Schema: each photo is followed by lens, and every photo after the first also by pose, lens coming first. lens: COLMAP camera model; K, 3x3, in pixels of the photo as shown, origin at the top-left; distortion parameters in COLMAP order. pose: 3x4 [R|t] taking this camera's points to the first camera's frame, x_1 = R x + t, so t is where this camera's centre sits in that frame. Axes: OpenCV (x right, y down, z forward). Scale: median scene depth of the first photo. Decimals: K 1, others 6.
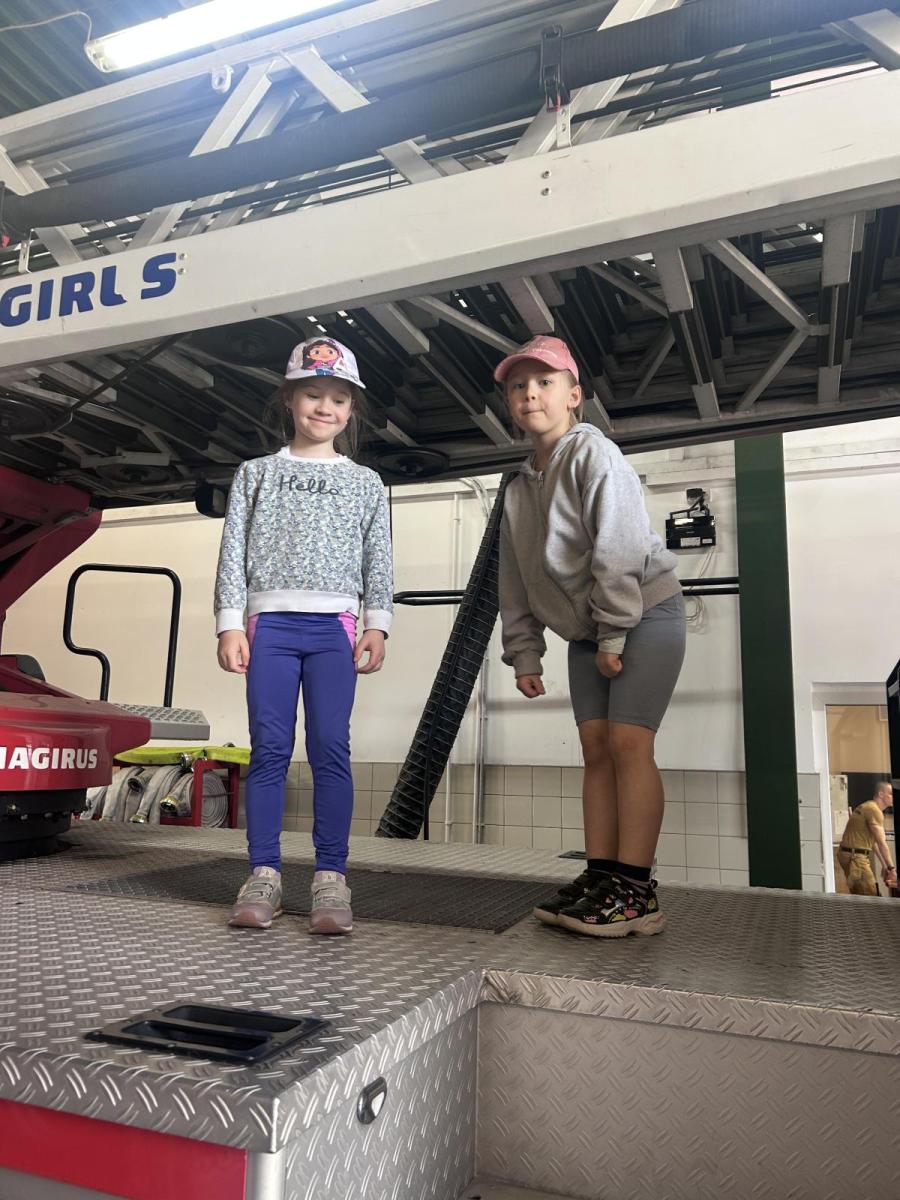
lens RADIAL K [[895.0, 0, 448.7], [0, 895.0, 577.2], [0, 0, 1]] dist [0.090809, -0.126265]
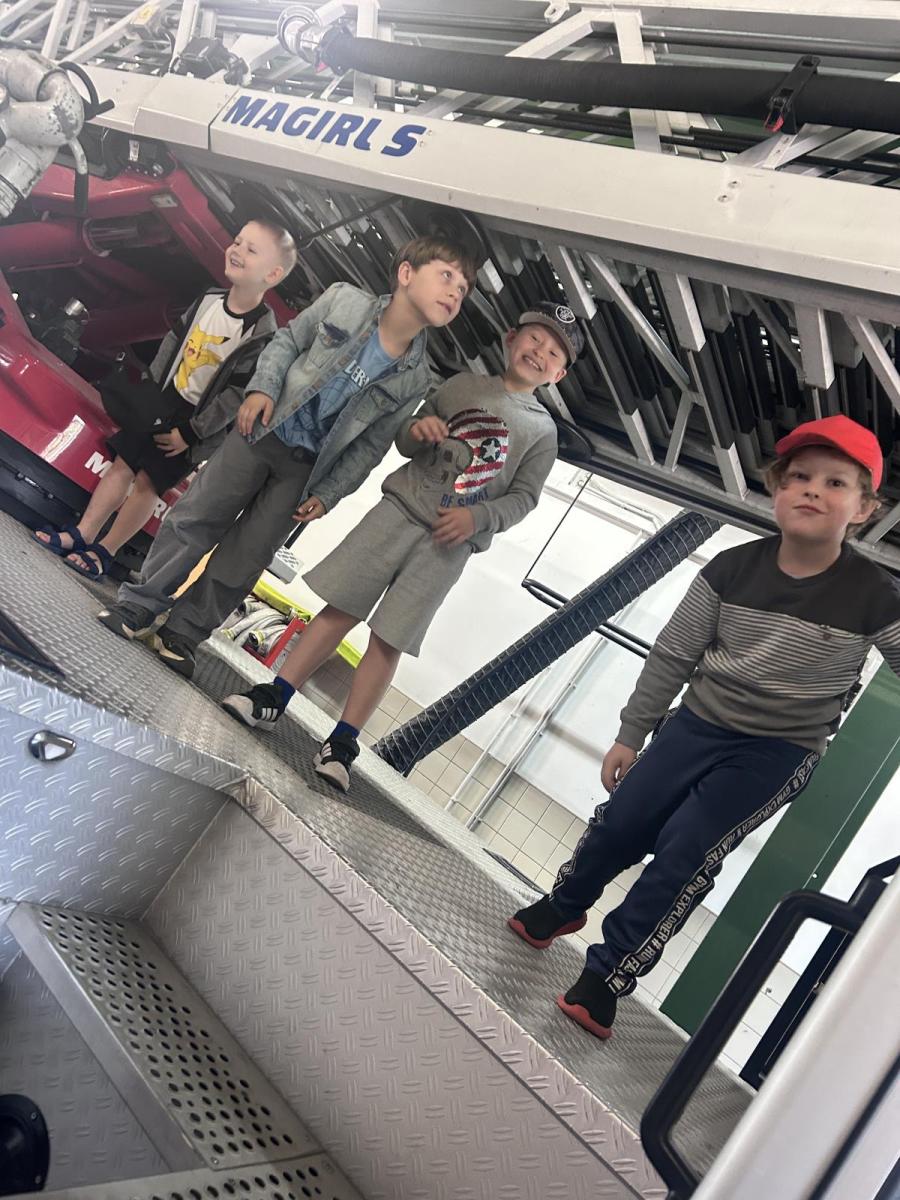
lens RADIAL K [[895.0, 0, 448.7], [0, 895.0, 577.2], [0, 0, 1]] dist [0.090809, -0.126265]
pose [[0.818819, 0.519809, -0.243585, 0.257258], [-0.525519, 0.849520, 0.046320, 0.037788], [0.231008, 0.090081, 0.968773, -0.010548]]
